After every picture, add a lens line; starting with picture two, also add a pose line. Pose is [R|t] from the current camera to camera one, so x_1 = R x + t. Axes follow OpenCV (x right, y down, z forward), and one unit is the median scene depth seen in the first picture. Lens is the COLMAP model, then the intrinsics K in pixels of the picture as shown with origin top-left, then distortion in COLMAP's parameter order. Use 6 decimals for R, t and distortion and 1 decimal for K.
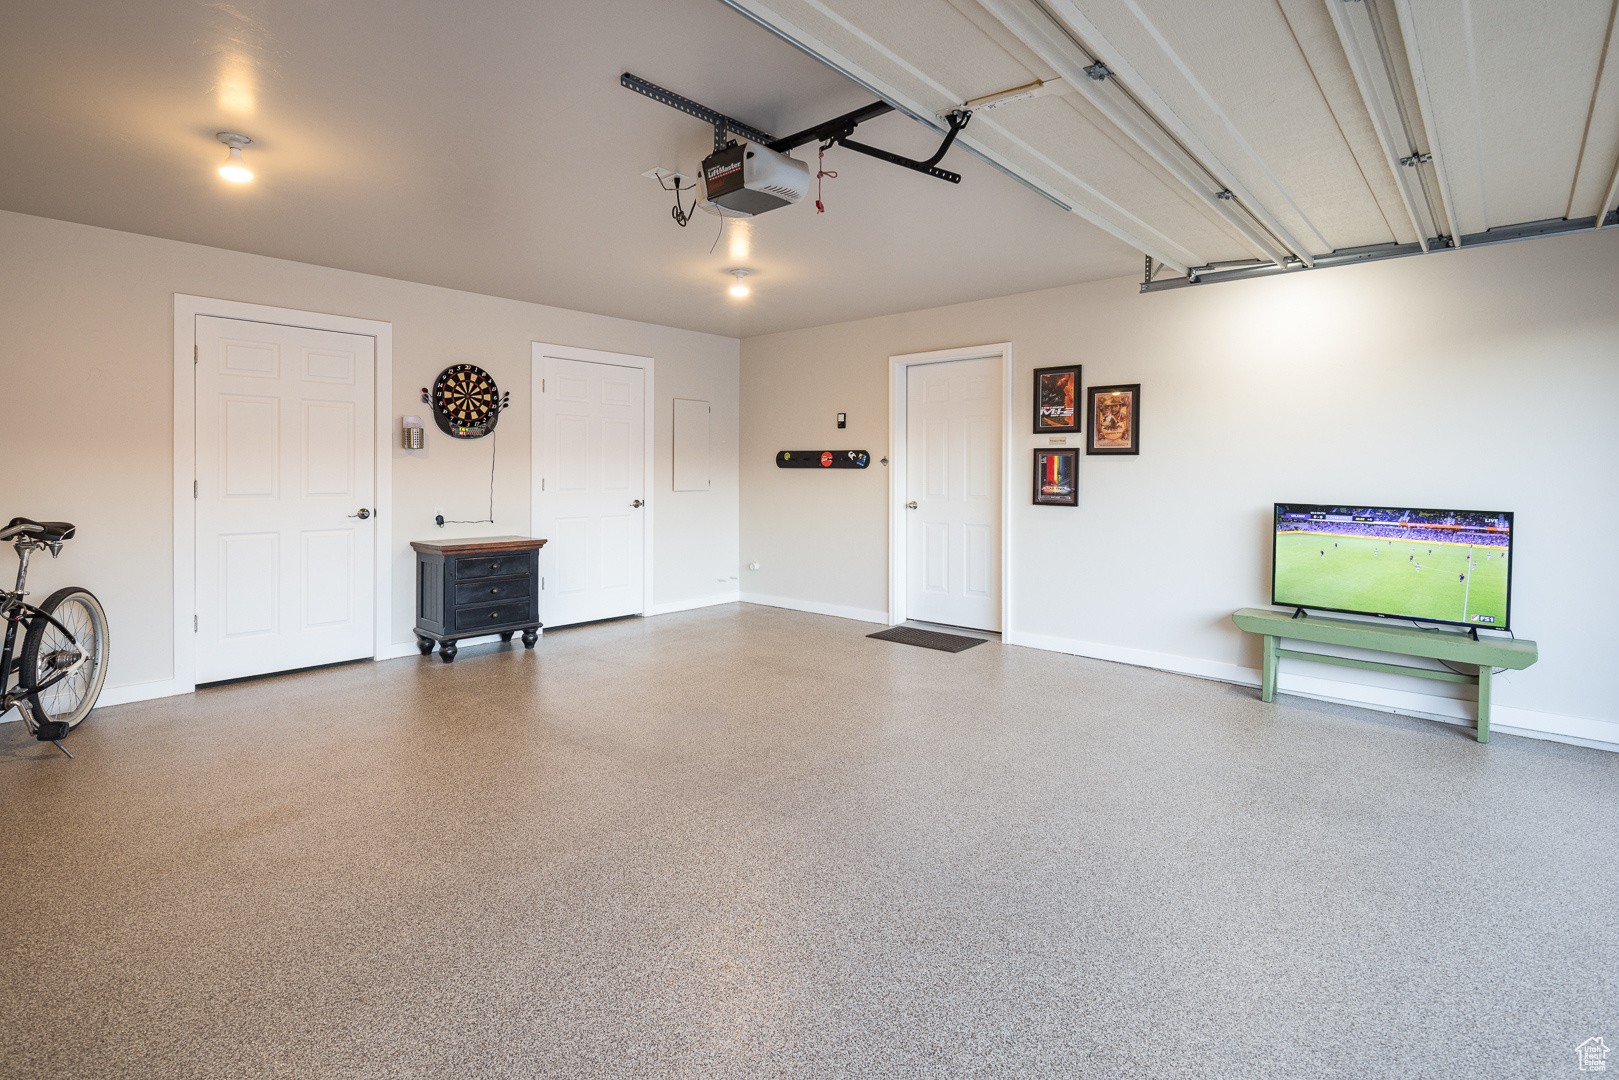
lens RADIAL K [[778.9, 0, 809.9], [0, 778.9, 475.3], [0, 0, 1]] dist [-0.000096, -0.000319]
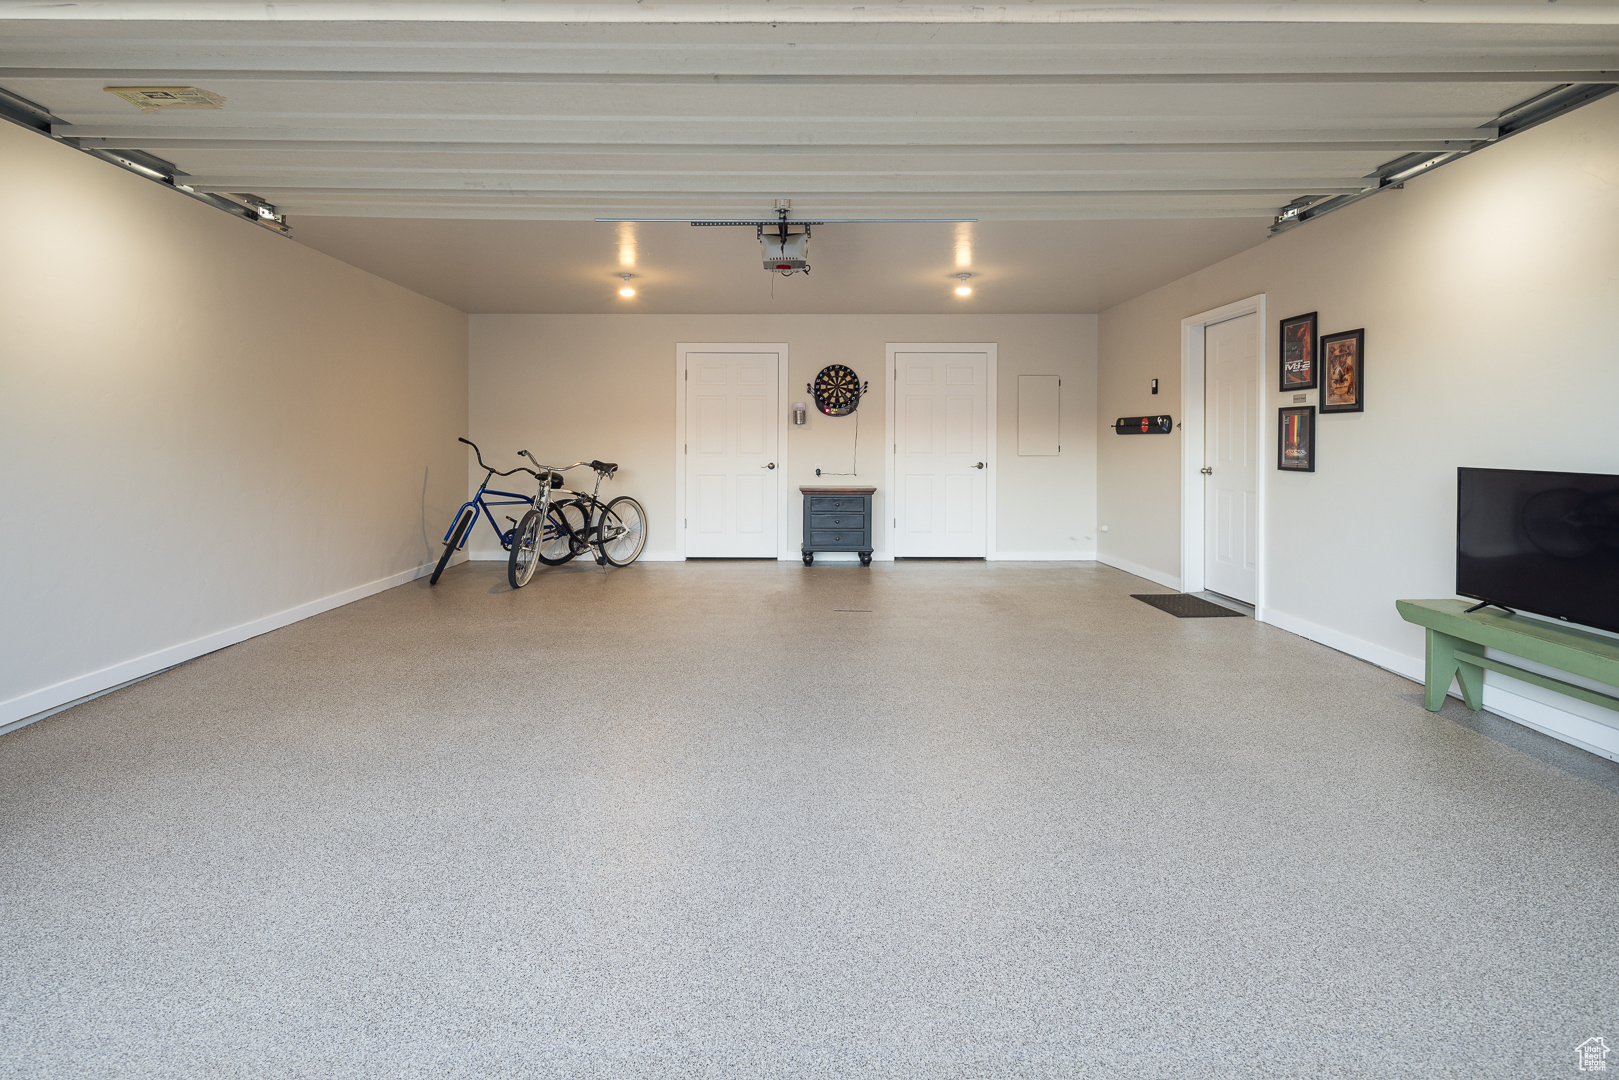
lens RADIAL K [[794.5, 0, 808.2], [0, 794.5, 446.0], [0, 0, 1]] dist [0.000015, -0.000220]
pose [[0.677434, -0.003046, -0.735577, 0.611607], [-0.000567, 0.999989, -0.004663, 0.014891], [0.735583, 0.003576, 0.677425, -0.034026]]
